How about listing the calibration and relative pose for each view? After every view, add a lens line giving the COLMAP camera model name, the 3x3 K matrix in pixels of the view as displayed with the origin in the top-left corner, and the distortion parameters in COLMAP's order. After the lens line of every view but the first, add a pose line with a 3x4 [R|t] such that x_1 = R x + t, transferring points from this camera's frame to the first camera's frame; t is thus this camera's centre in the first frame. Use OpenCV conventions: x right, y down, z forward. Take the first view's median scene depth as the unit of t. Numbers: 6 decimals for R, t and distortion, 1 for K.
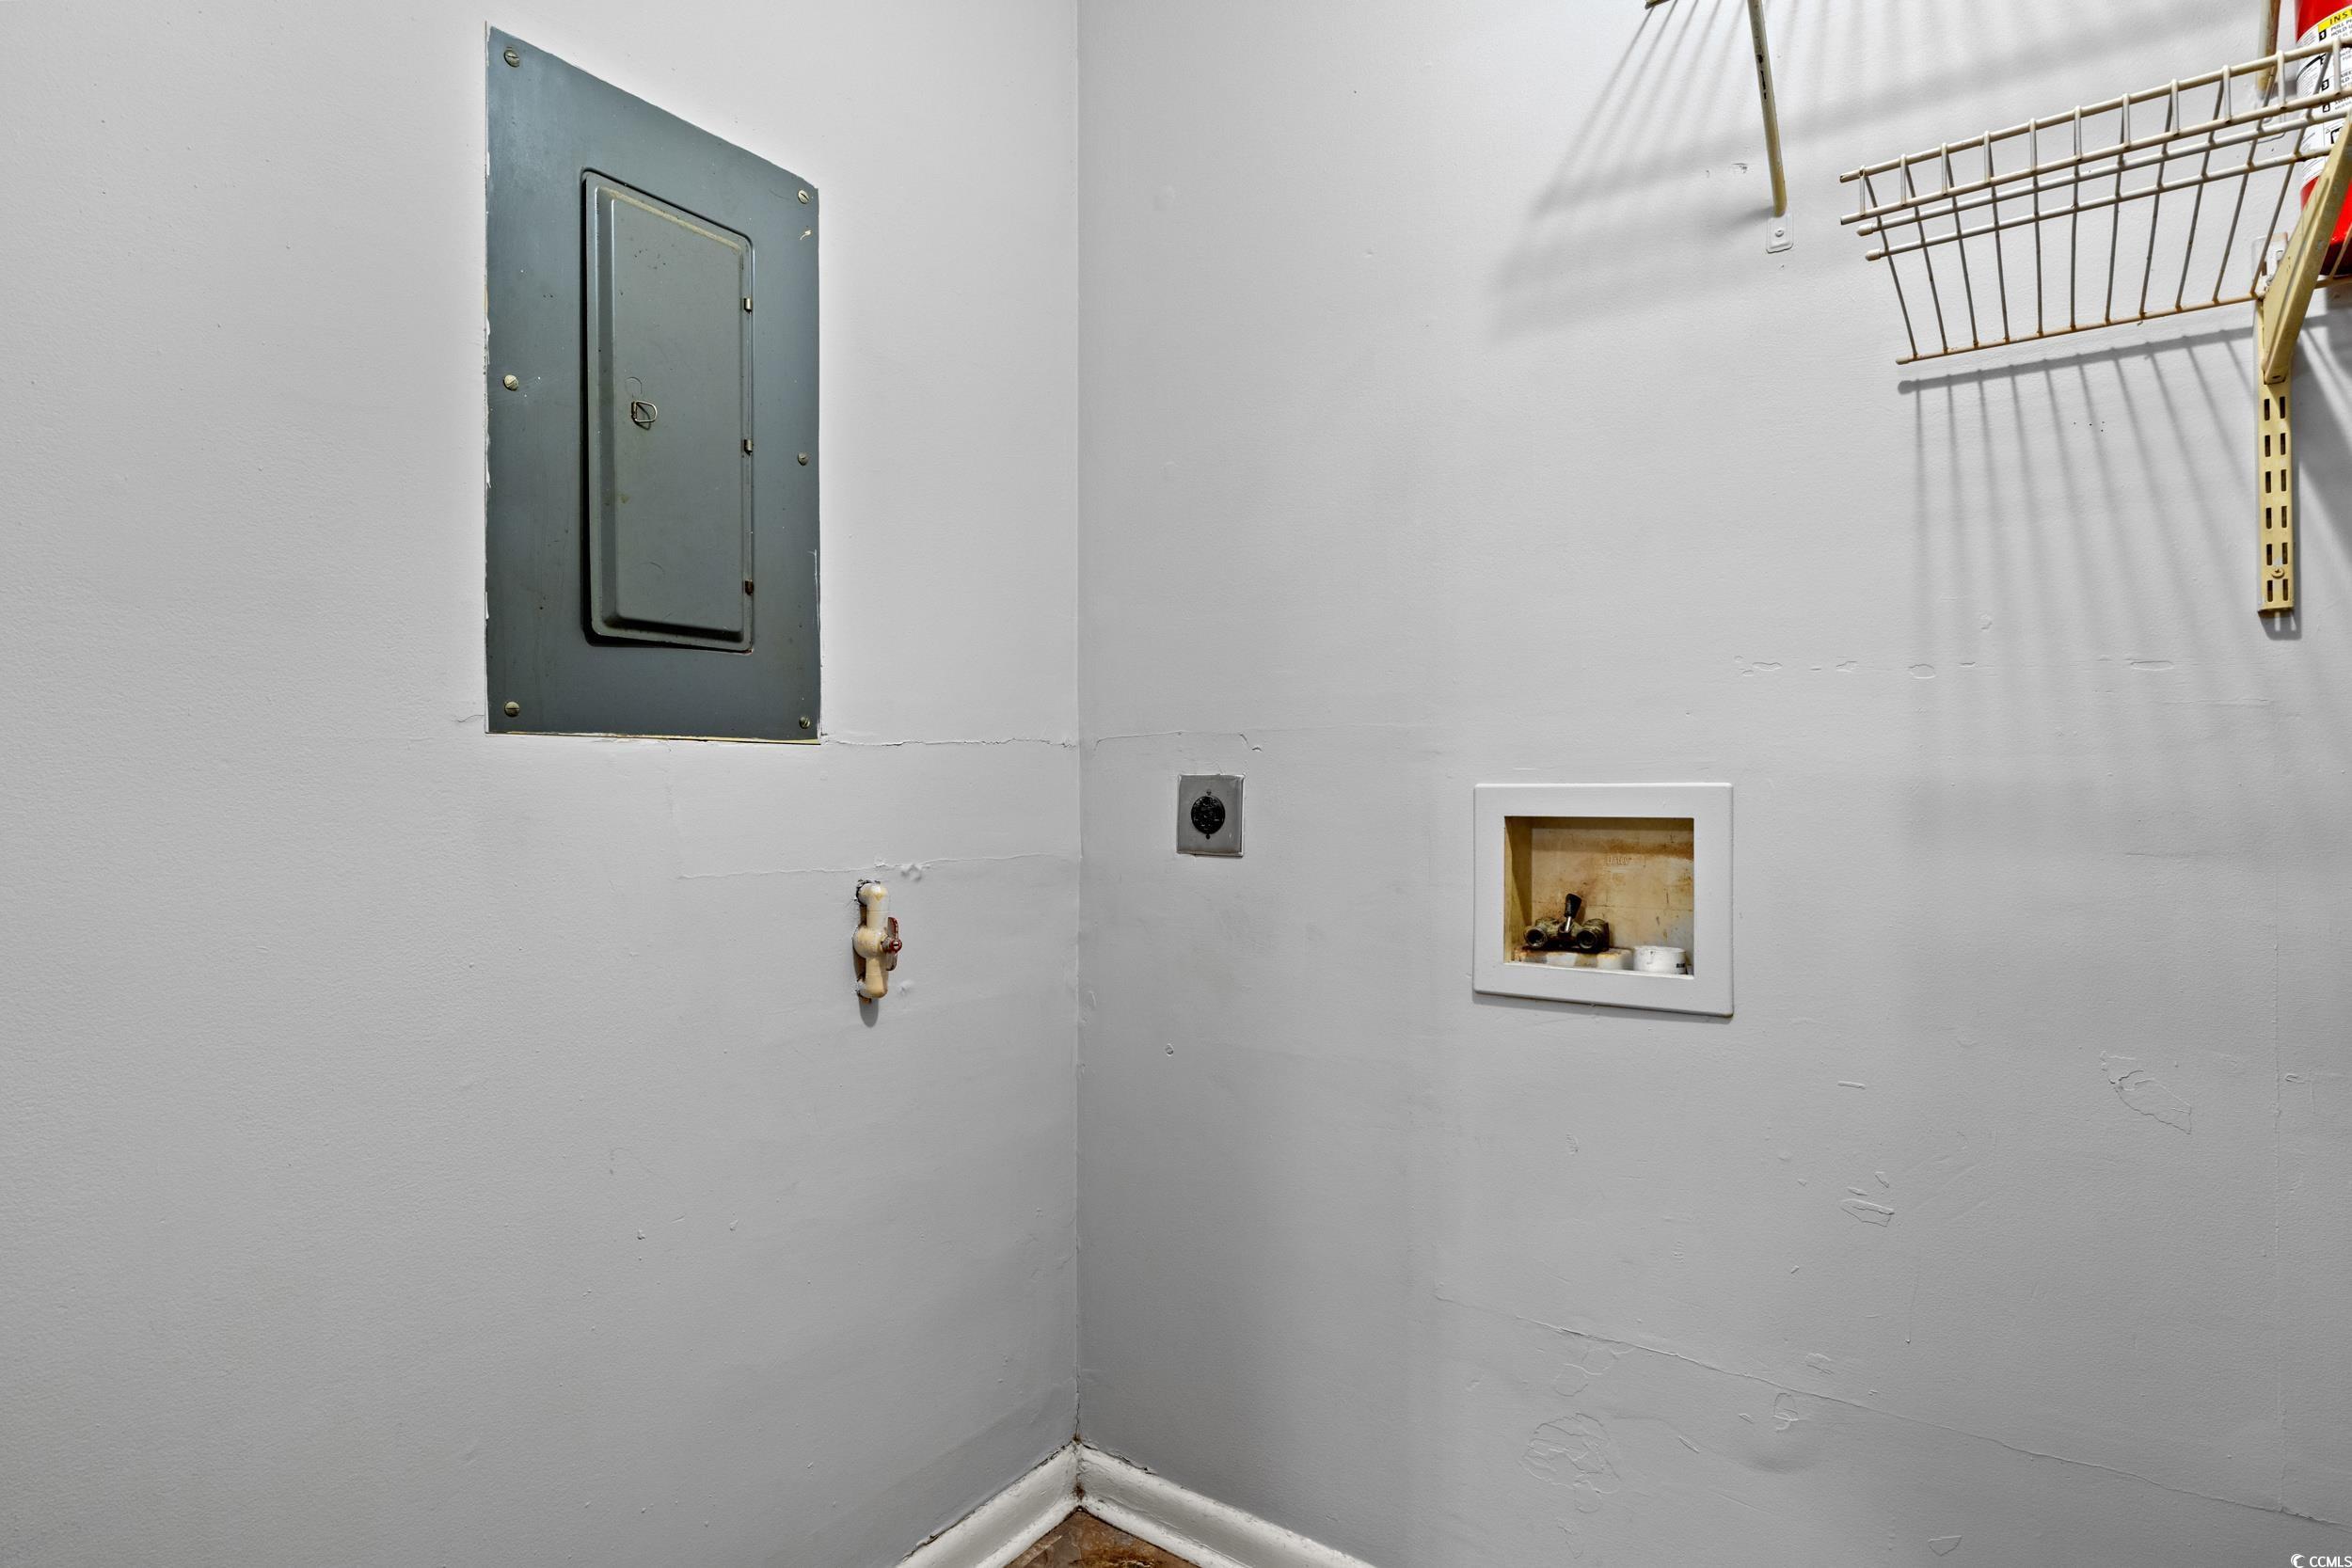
lens RADIAL K [[1197.0, 0, 1179.9], [0, 1197.0, 778.2], [0, 0, 1]] dist [0.002109, -0.000363]
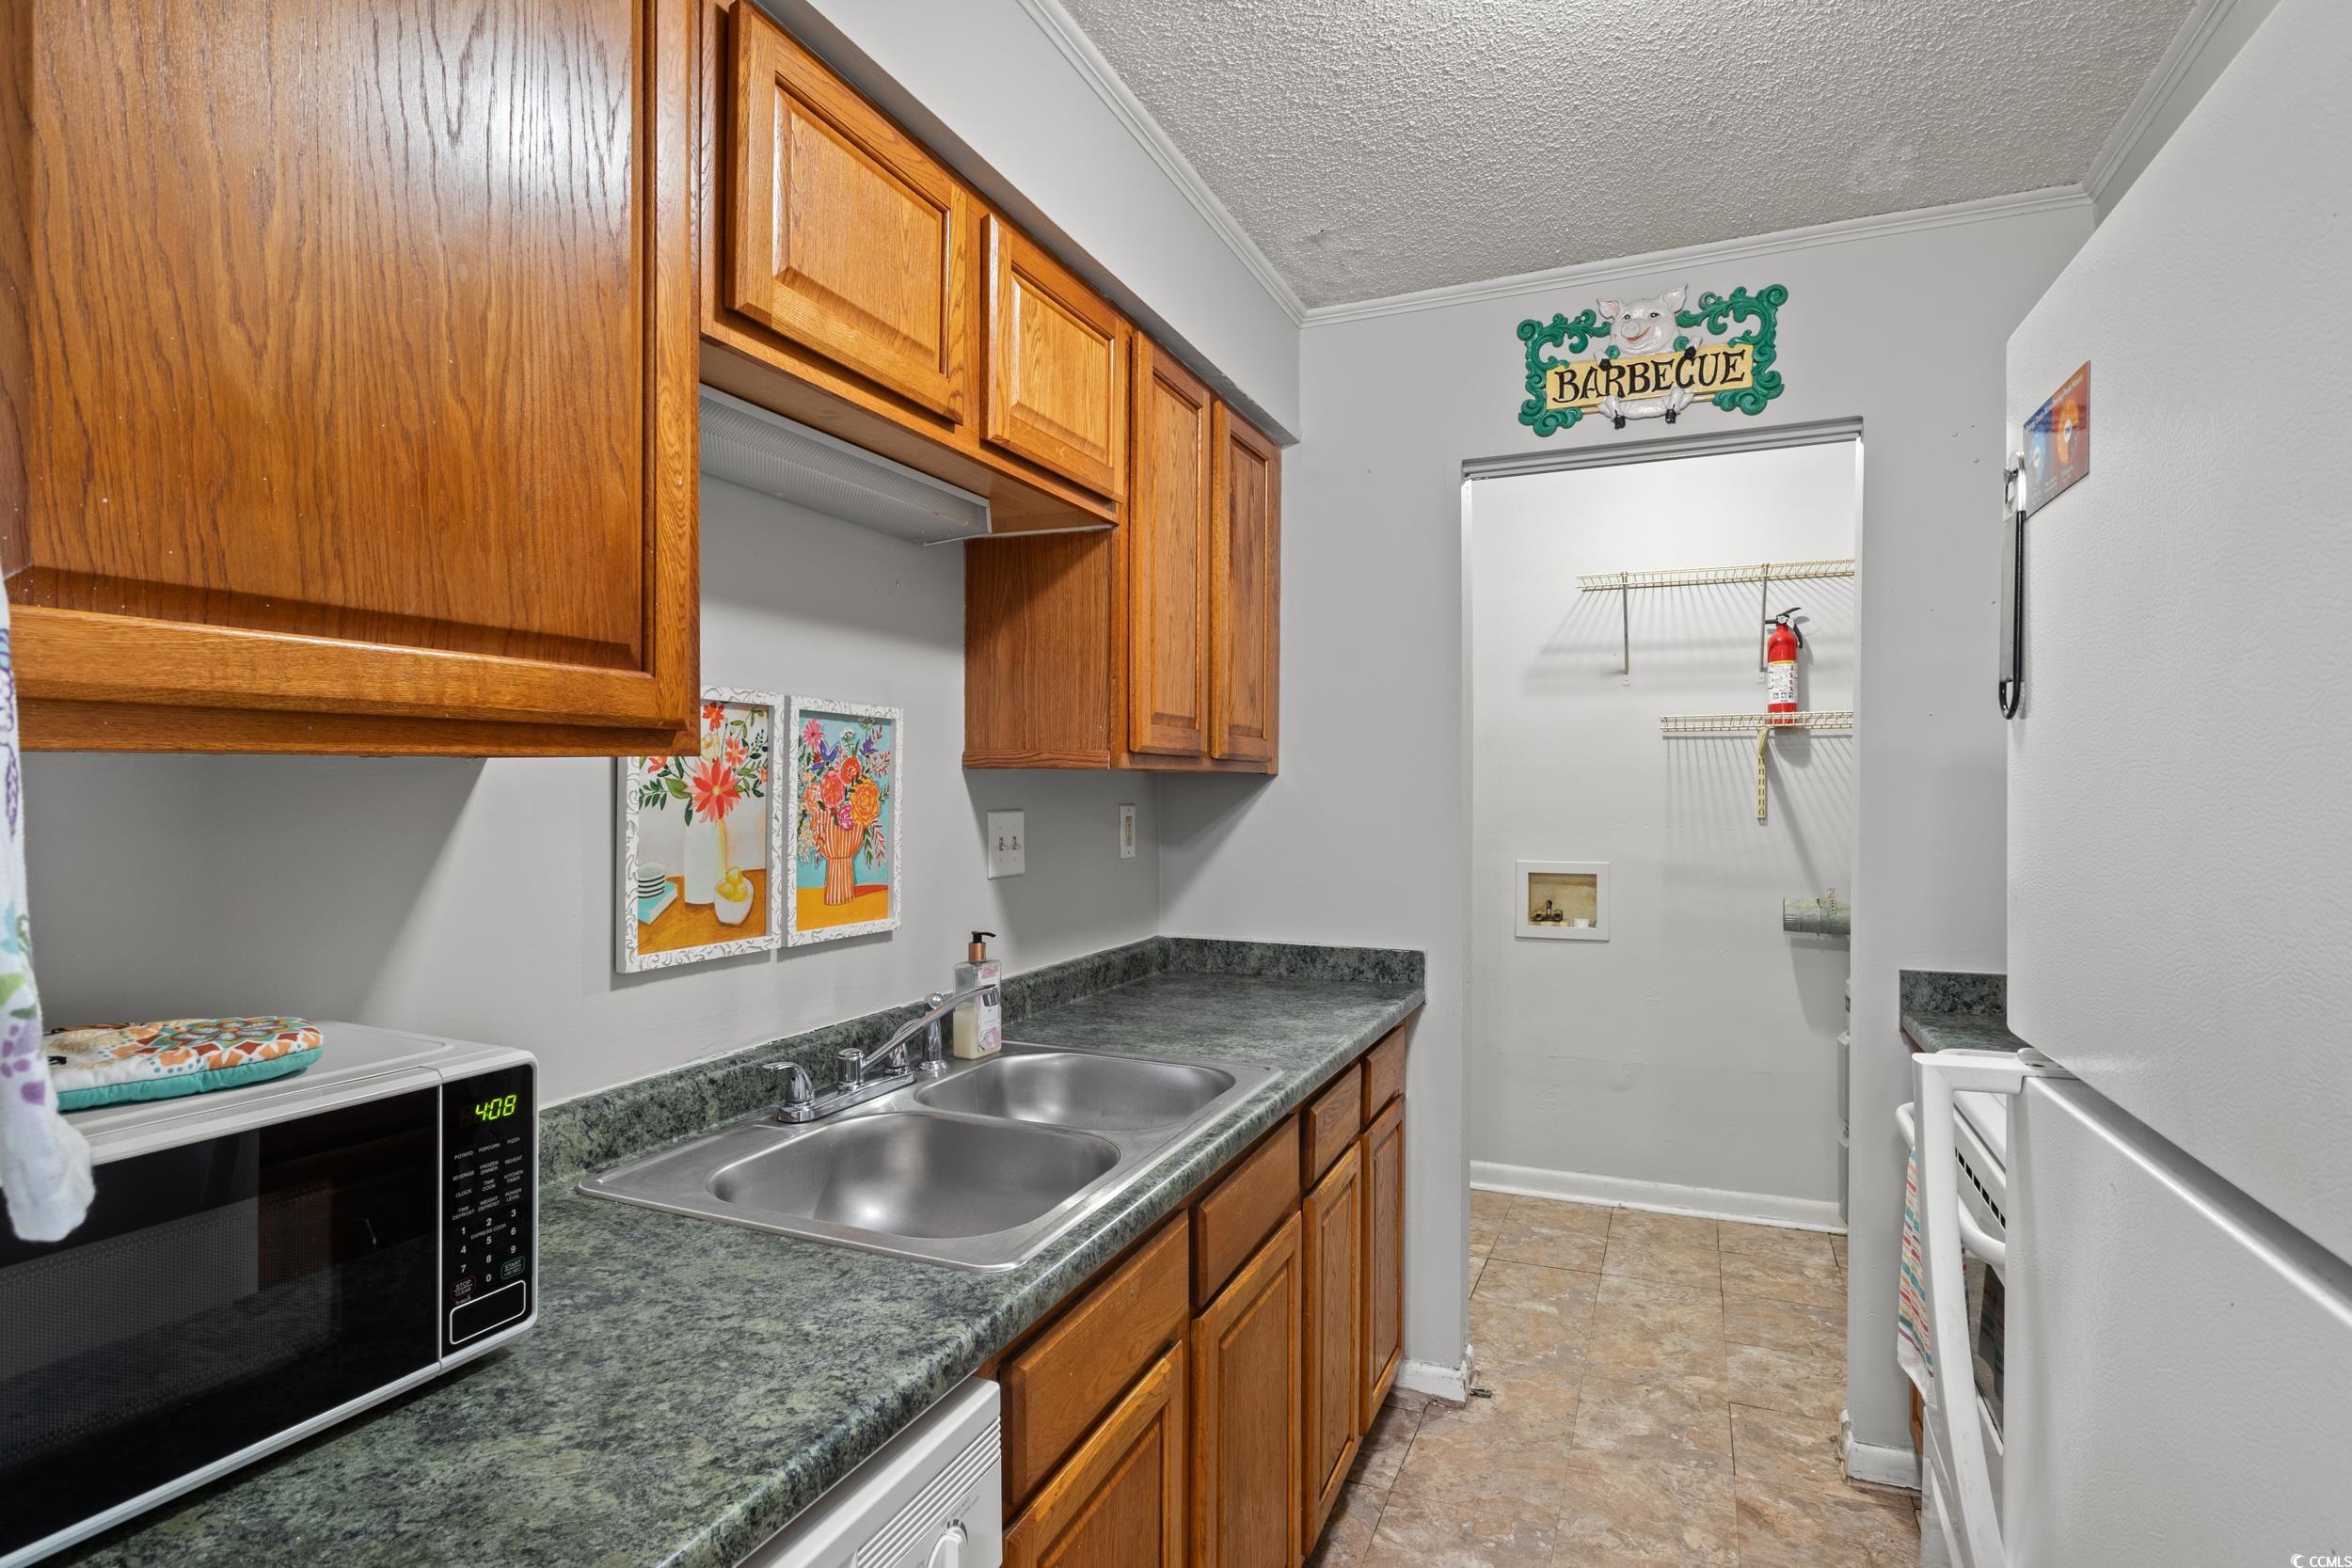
lens RADIAL K [[1197.0, 0, 1173.1], [0, 1197.0, 788.9], [0, 0, 1]] dist [0.002109, -0.000363]
pose [[0.975384, 0.000403, 0.220514, -1.264413], [-0.004990, 0.999783, 0.020244, -0.236922], [-0.220457, -0.020846, 0.975174, -1.674435]]
